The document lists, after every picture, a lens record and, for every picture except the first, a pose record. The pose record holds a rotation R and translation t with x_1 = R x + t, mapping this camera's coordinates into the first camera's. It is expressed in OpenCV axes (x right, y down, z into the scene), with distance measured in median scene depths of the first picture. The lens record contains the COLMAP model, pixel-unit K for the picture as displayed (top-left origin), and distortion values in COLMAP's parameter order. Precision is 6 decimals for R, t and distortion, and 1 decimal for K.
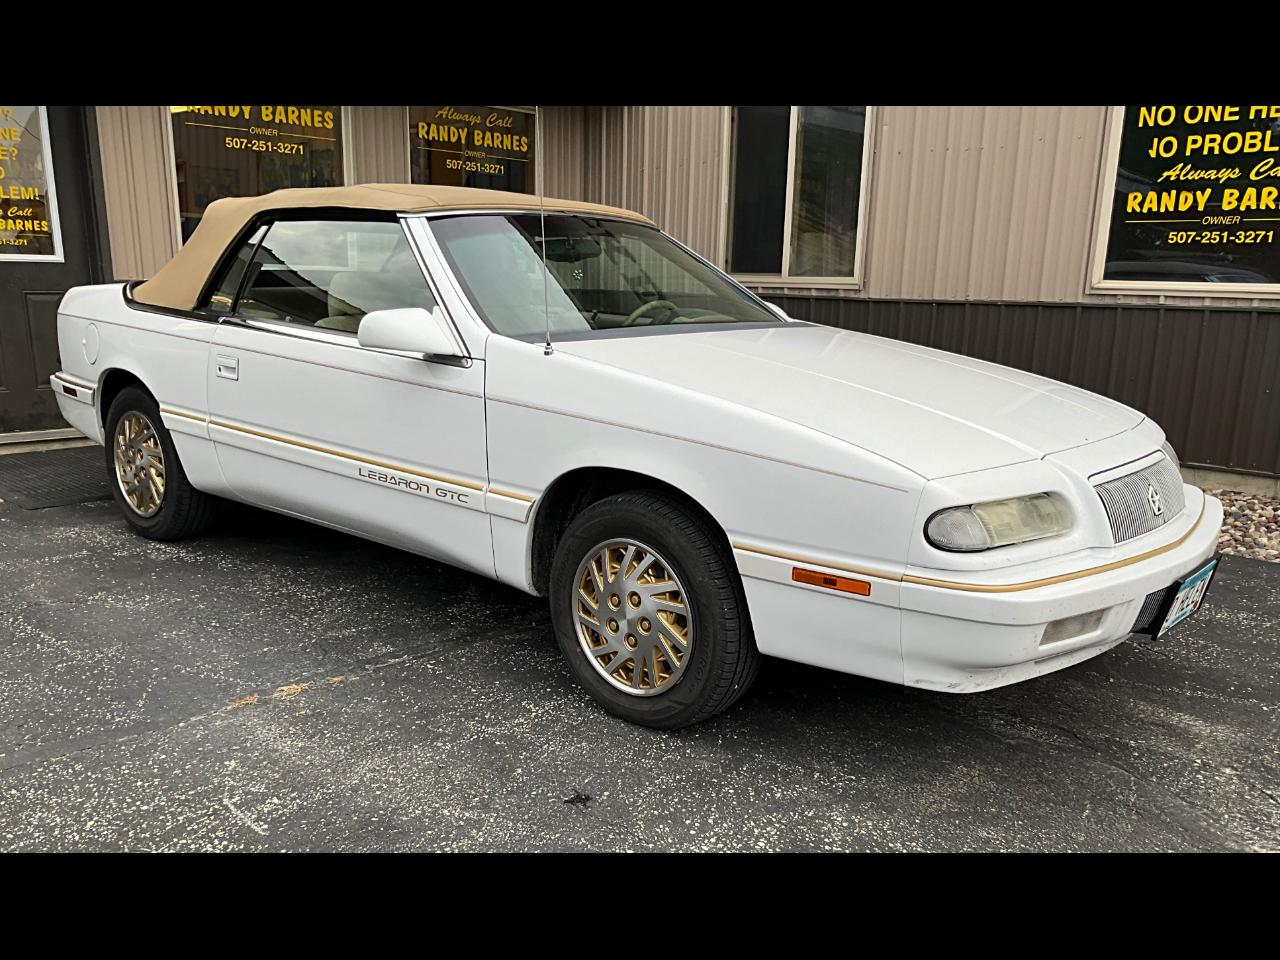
lens RADIAL K [[1166.3, 0, 656.7], [0, 1166.3, 619.9], [0, 0, 1]] dist [-0.008947, -0.009131]
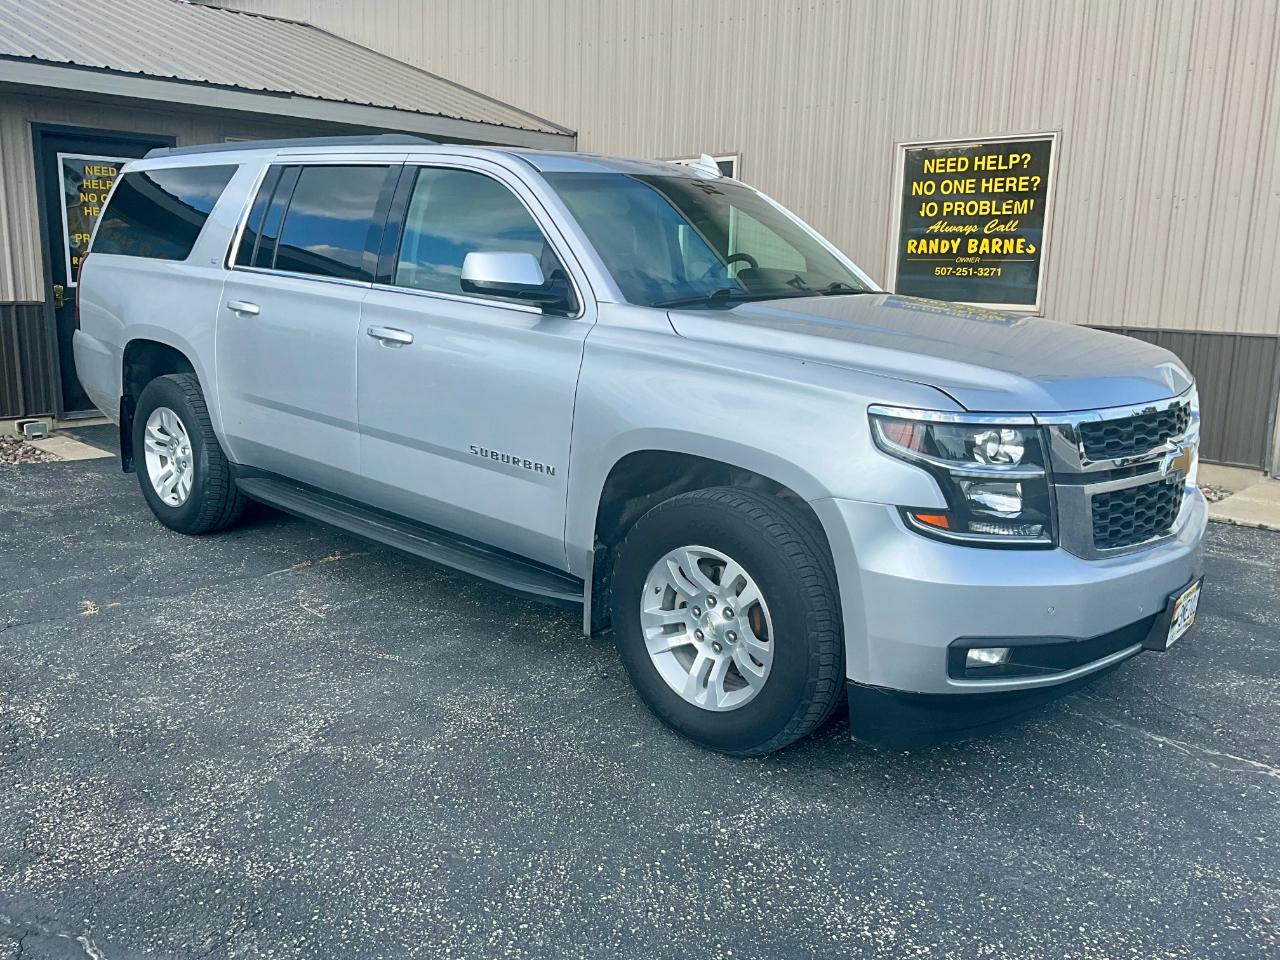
lens RADIAL K [[1116.8, 0, 640.0], [0, 1116.8, 480.0], [0, 0, 1]] dist [0.038858, -0.140636]
pose [[0.999902, -0.002491, 0.013775, 0.062725], [0.003786, 0.995490, -0.094789, 0.055483], [-0.013477, 0.094832, 0.995402, -0.345469]]
